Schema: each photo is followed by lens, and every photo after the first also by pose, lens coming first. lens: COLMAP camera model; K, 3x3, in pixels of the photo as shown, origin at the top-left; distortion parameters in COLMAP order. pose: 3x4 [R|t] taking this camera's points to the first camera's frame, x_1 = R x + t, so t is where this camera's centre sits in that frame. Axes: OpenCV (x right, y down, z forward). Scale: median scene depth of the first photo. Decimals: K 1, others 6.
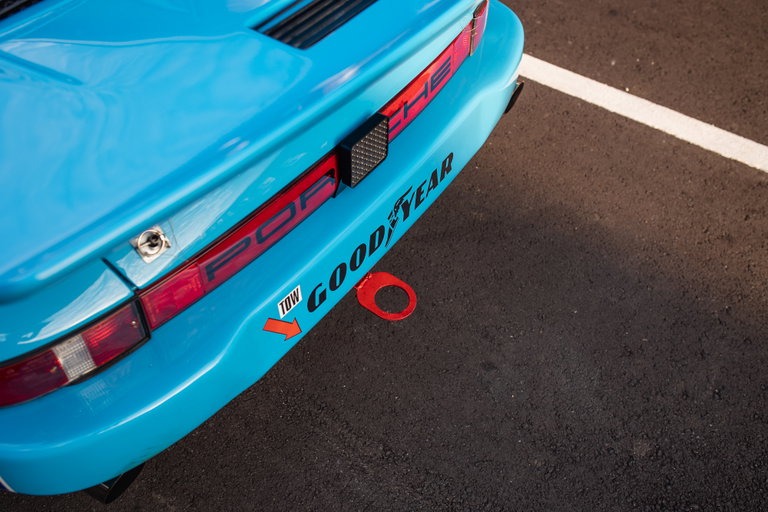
lens RADIAL K [[739.8, 0, 386.5], [0, 739.8, 257.1], [0, 0, 1]] dist [-0.074792, 0.115784]
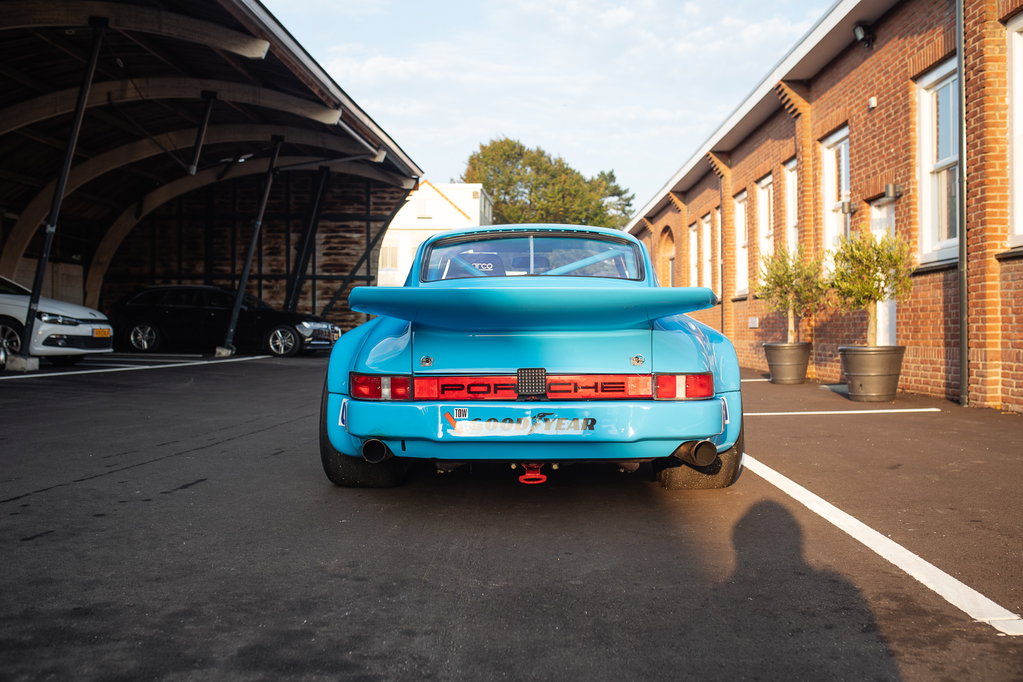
lens RADIAL K [[981.3, 0, 513.4], [0, 981.3, 334.0], [0, 0, 1]] dist [-0.039382, 0.026664]
pose [[0.548337, -0.029345, -0.835742, 1.599730], [-0.608367, 0.671700, -0.422740, 0.691774], [0.573773, 0.740242, 0.350465, -0.105687]]
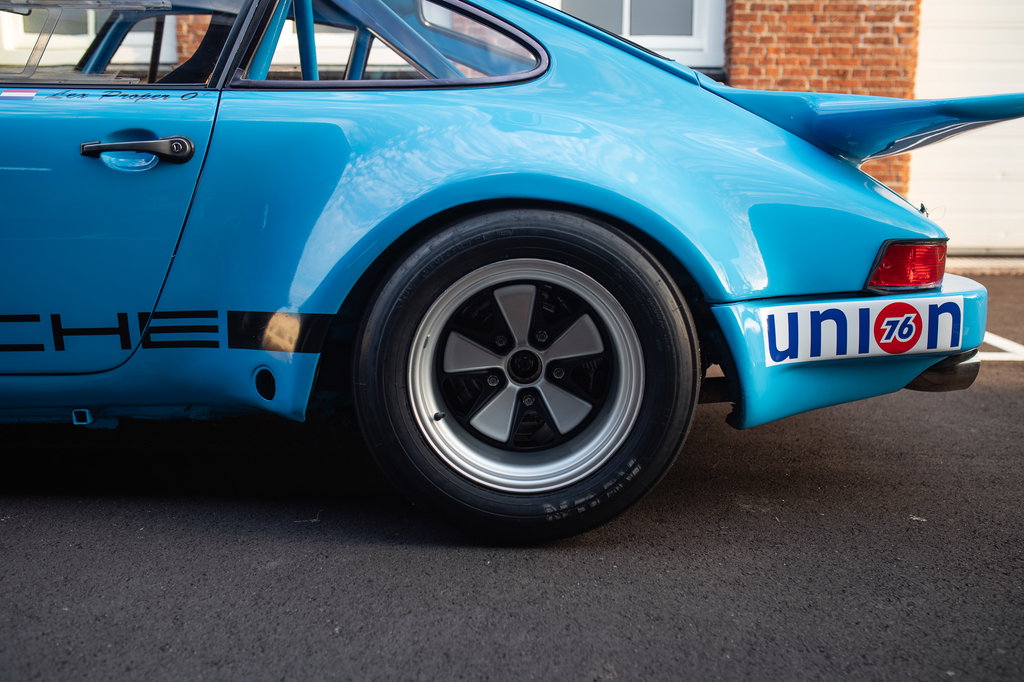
lens RADIAL K [[986.4, 0, 515.3], [0, 986.4, 342.5], [0, 0, 1]] dist [-0.074792, 0.115784]
pose [[0.814431, -0.118731, 0.567984, -1.311227], [0.441374, 0.762189, -0.473558, 0.474564], [-0.376685, 0.636373, 0.673155, 0.000932]]
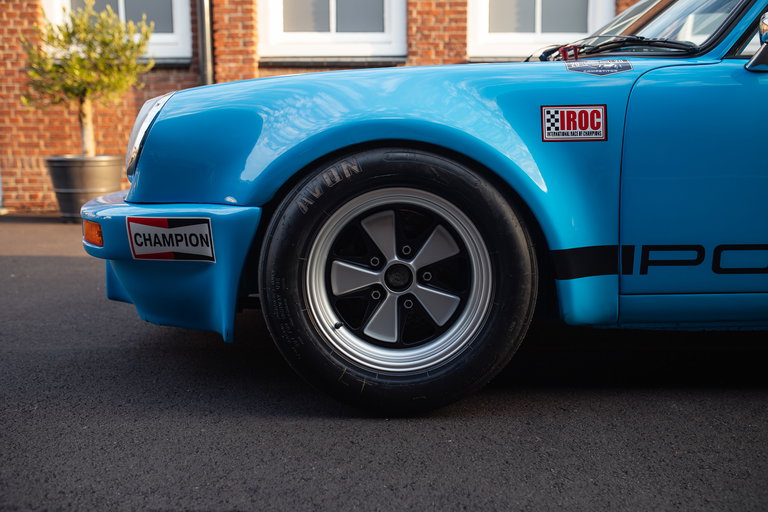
lens RADIAL K [[739.8, 0, 386.5], [0, 739.8, 257.1], [0, 0, 1]] dist [-0.074792, 0.115784]
pose [[0.814008, -0.117311, 0.568884, -2.304406], [0.448418, 0.749443, -0.487090, -0.124130], [-0.369205, 0.651593, 0.662657, 0.531009]]
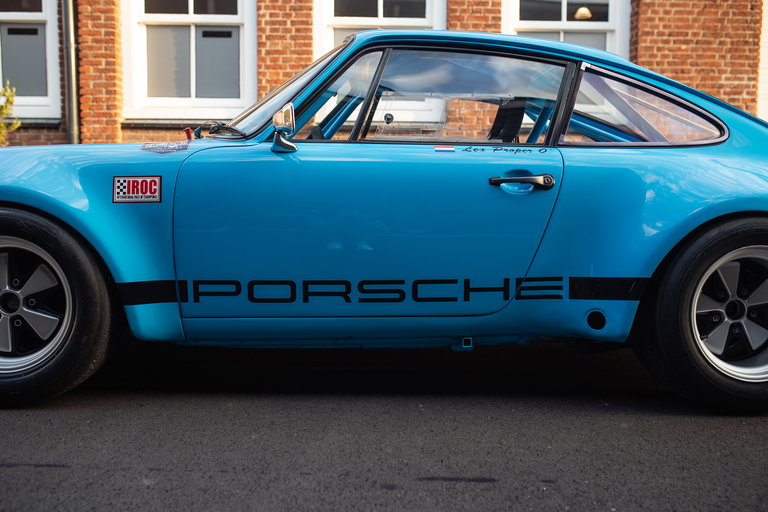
lens RADIAL K [[739.8, 0, 386.5], [0, 739.8, 257.1], [0, 0, 1]] dist [-0.074792, 0.115784]
pose [[0.794206, -0.070485, 0.603547, -1.992544], [0.460483, 0.717883, -0.522111, 0.336213], [-0.396475, 0.692587, 0.602604, 0.105016]]
